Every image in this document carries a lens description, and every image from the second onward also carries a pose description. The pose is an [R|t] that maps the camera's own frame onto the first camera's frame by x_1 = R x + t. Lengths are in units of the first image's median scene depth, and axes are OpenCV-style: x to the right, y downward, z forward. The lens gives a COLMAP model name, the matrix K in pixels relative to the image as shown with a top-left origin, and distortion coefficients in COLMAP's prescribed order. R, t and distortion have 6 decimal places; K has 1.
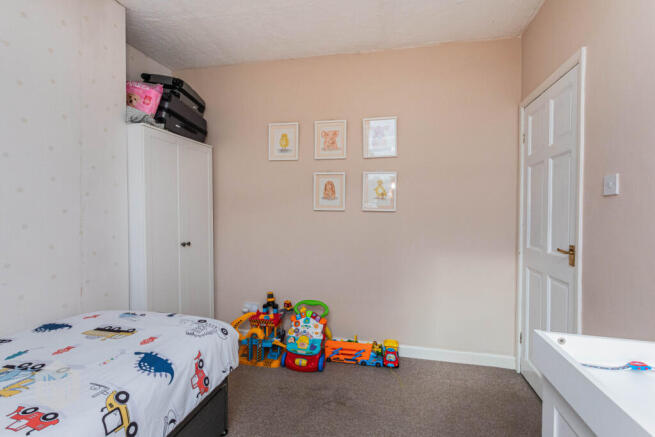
lens RADIAL K [[318.3, 0, 327.5], [0, 318.3, 218.5], [0, 0, 1]] dist [-0.000098, -0.000023]
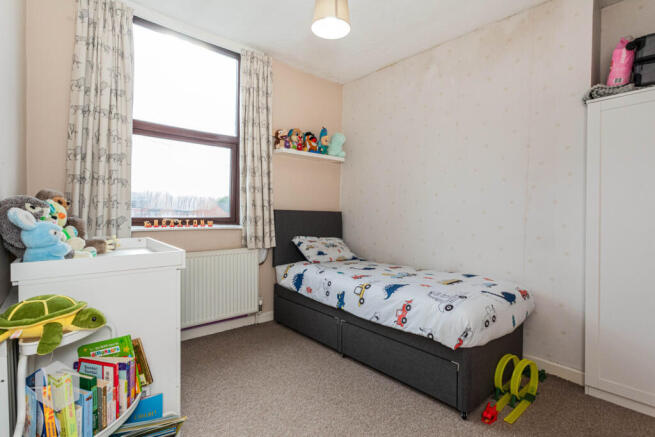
lens RADIAL K [[318.3, 0, 327.5], [0, 318.3, 218.5], [0, 0, 1]] dist [-0.000098, -0.000023]
pose [[-0.589959, -0.002016, -0.807431, 0.673623], [-0.028865, 0.999410, 0.018595, 0.040348], [0.806917, 0.034277, -0.589669, 1.108692]]
